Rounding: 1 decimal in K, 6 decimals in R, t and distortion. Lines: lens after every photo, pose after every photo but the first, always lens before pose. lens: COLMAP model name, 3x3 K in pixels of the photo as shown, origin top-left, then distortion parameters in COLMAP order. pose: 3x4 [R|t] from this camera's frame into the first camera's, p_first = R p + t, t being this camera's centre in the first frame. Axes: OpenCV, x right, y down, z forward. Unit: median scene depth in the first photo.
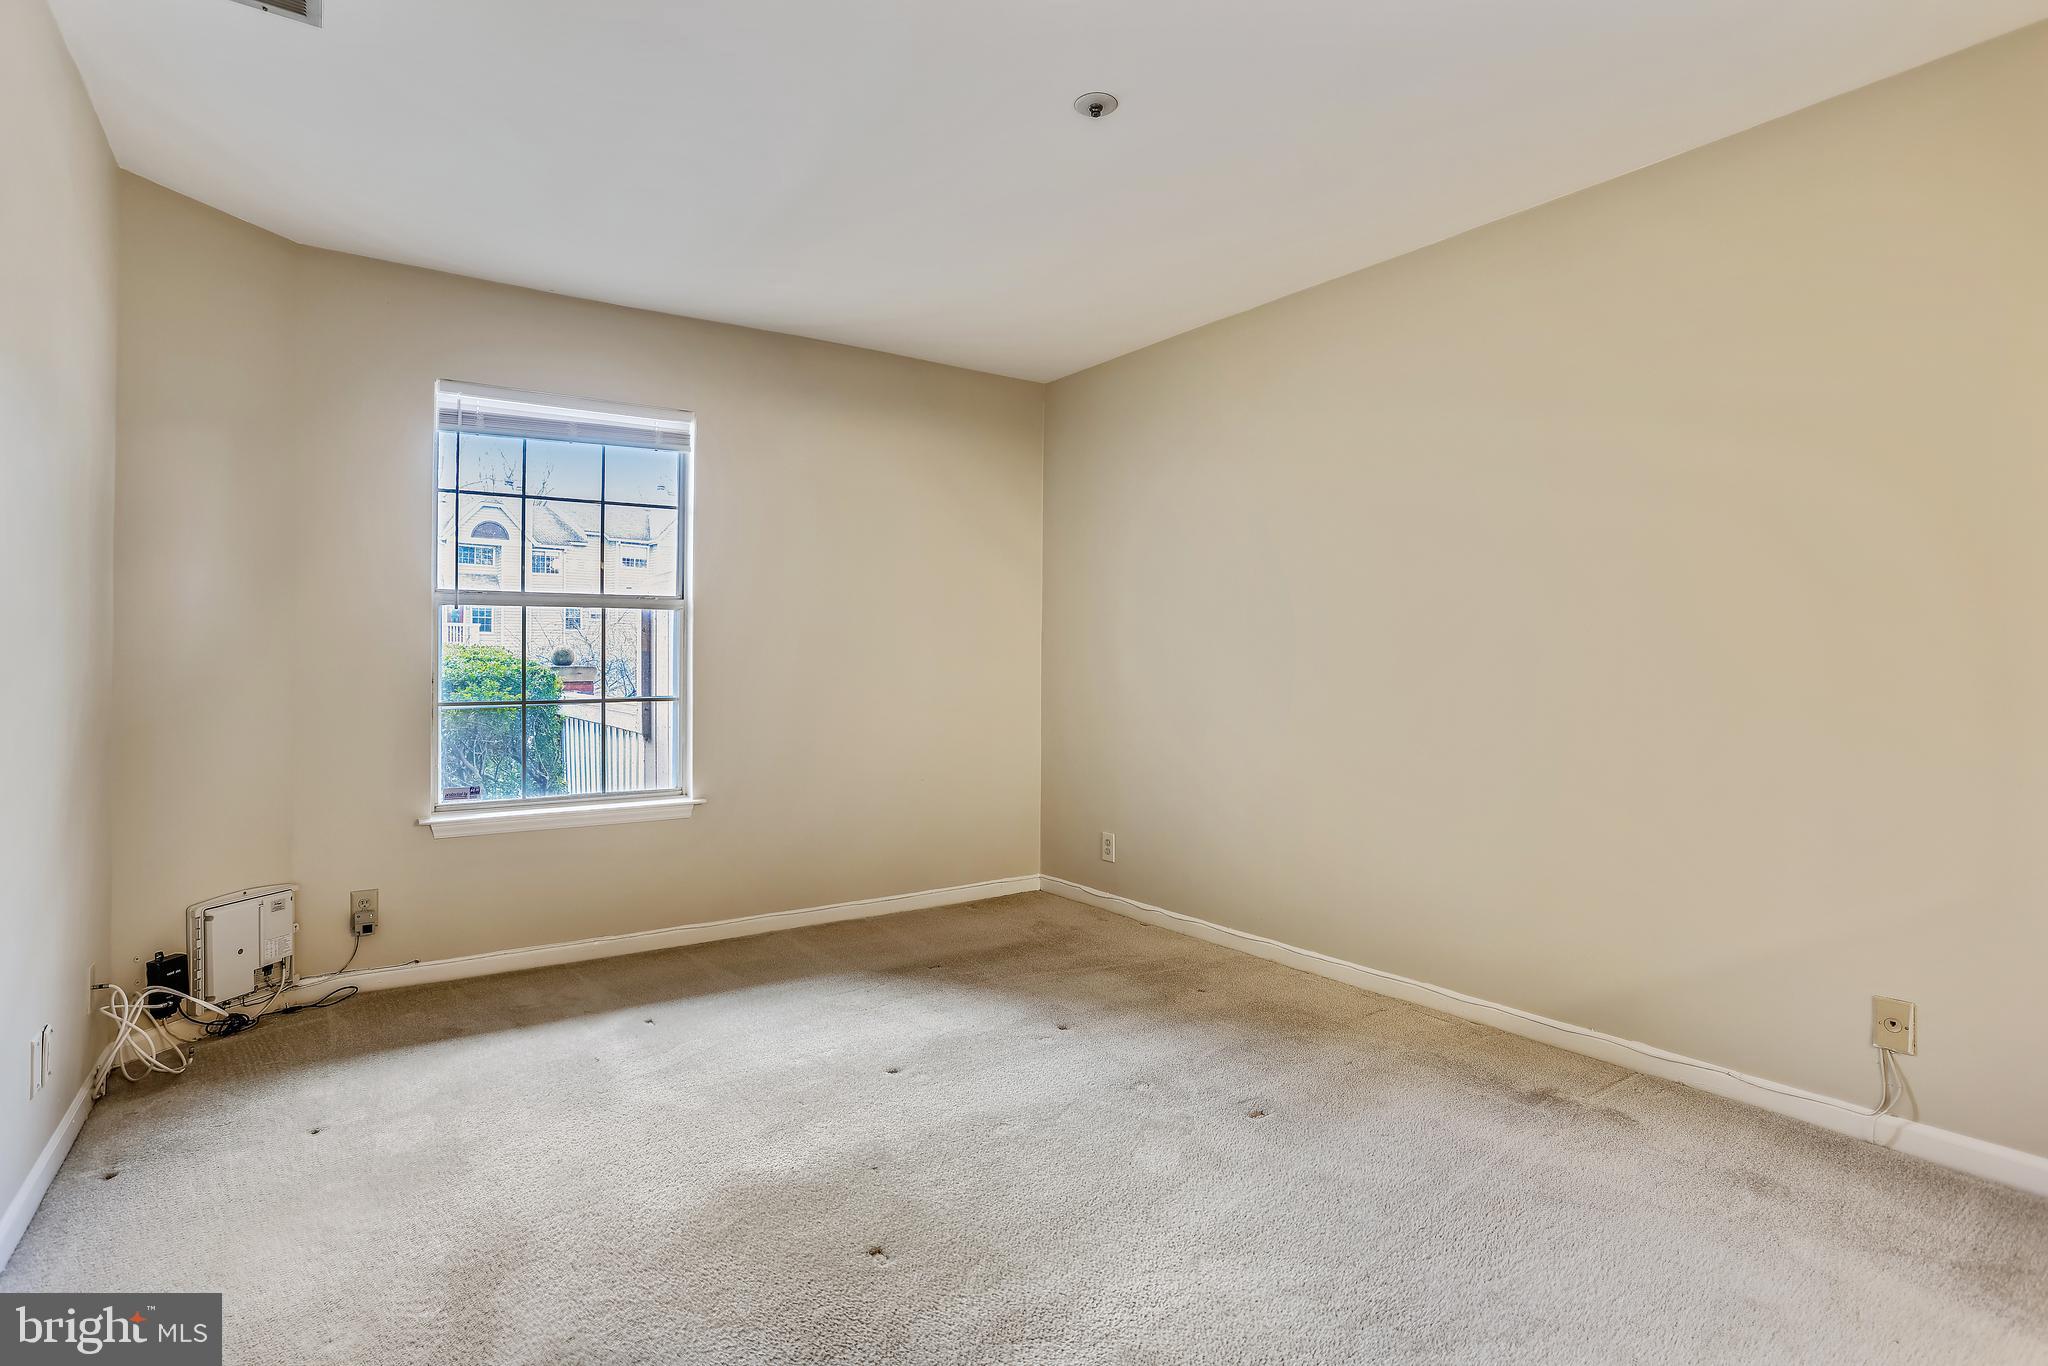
lens RADIAL K [[1000.9, 0, 1018.2], [0, 1000.9, 674.4], [0, 0, 1]] dist [-0.081730, 0.029902]
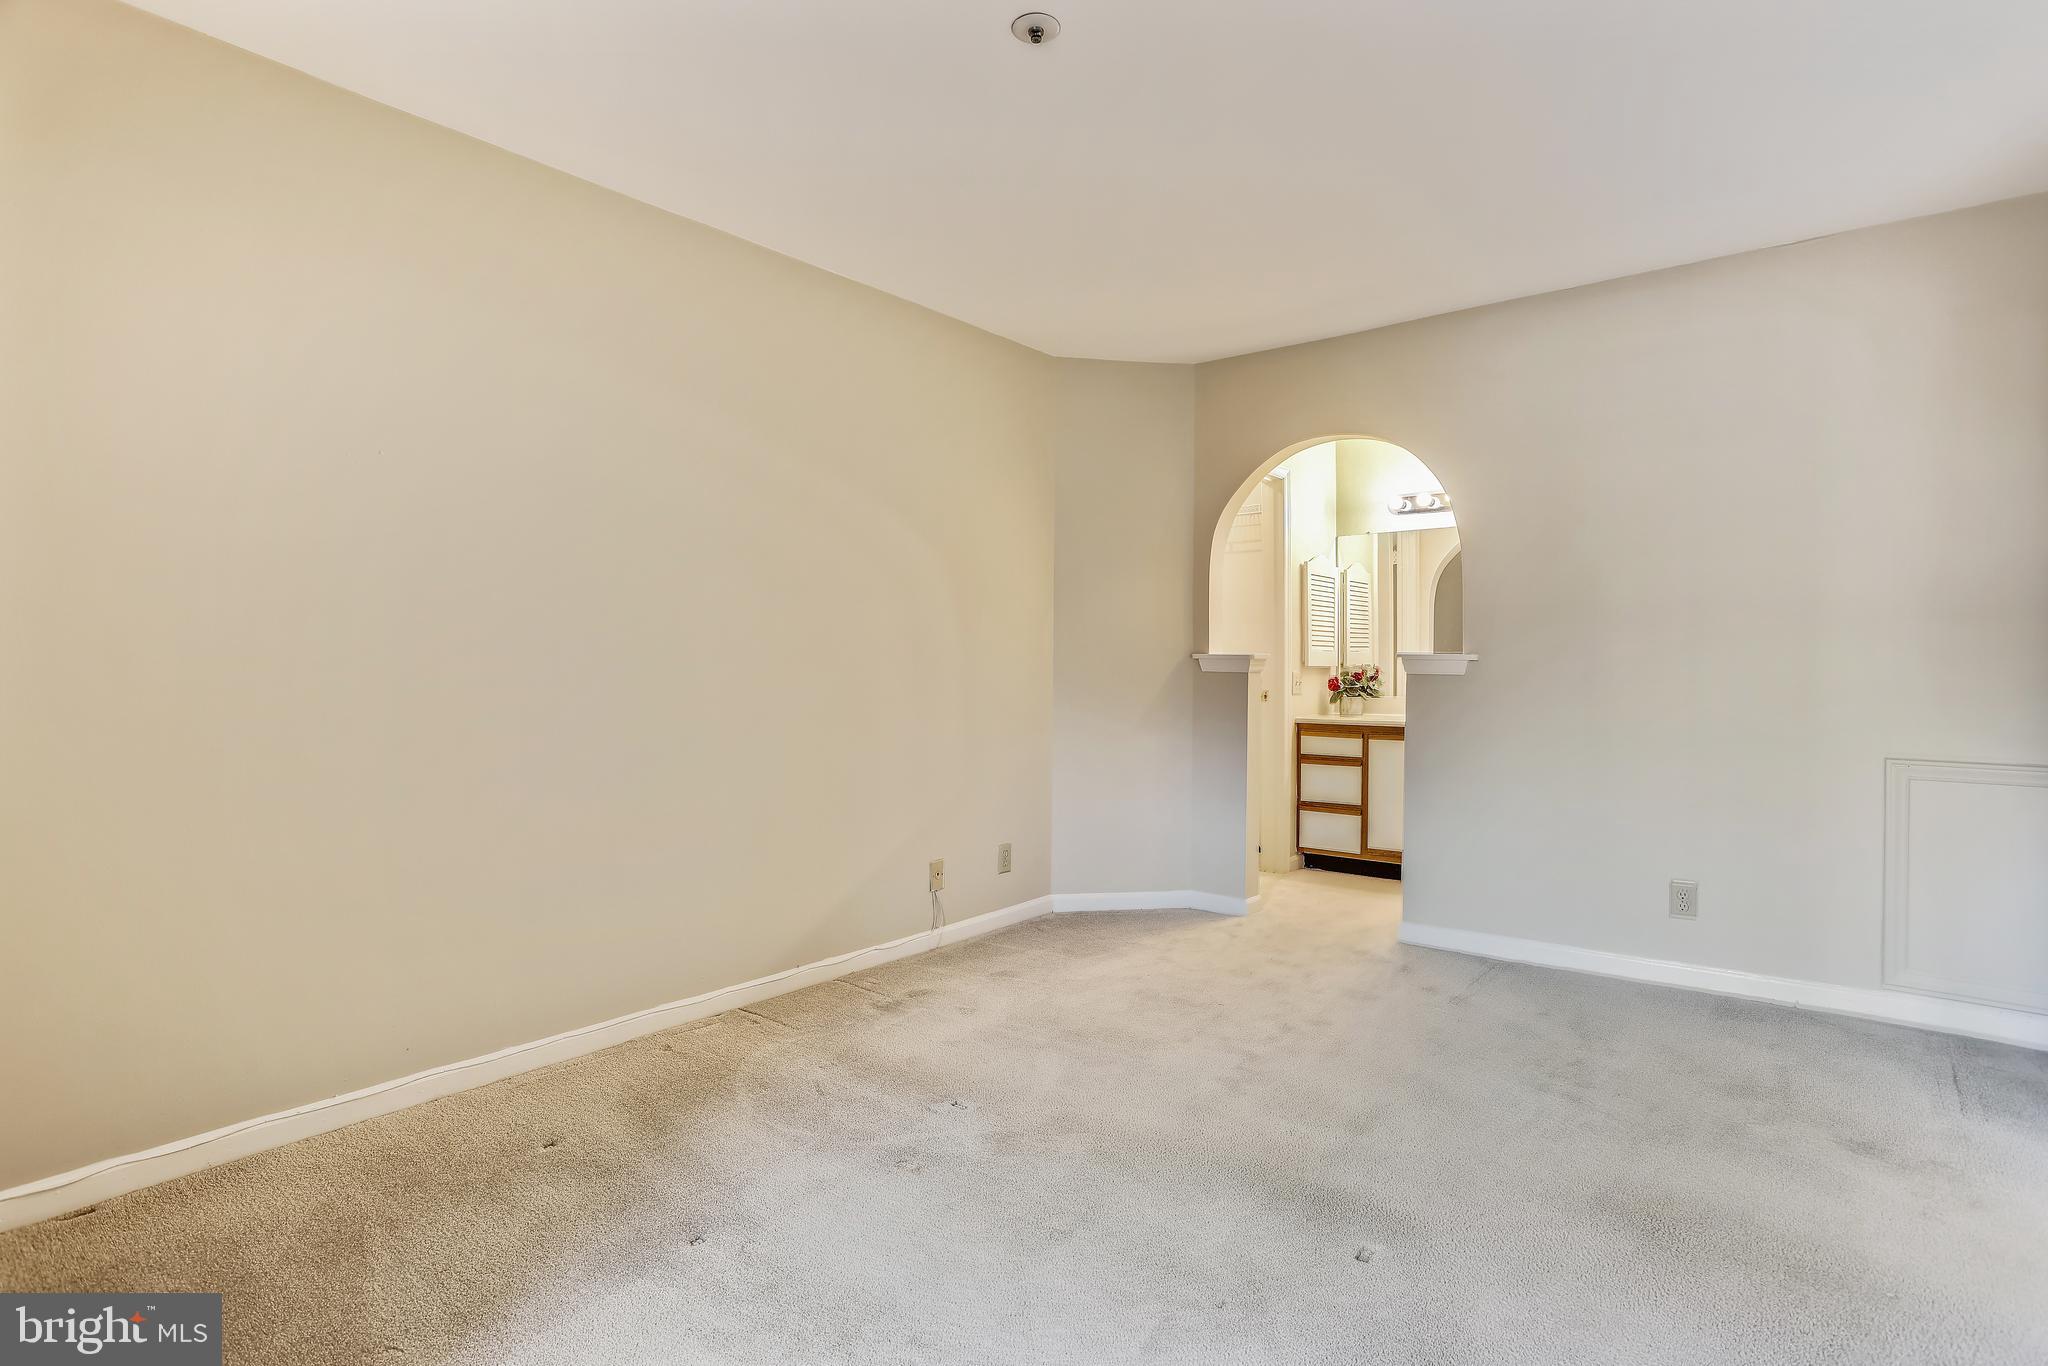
lens RADIAL K [[1000.9, 0, 1018.2], [0, 1000.9, 674.4], [0, 0, 1]] dist [-0.081730, 0.029902]
pose [[-0.329585, 0.005977, 0.944107, -0.787806], [-0.001954, 0.999974, -0.007012, 0.020488], [-0.944124, -0.004156, -0.329565, 1.403625]]
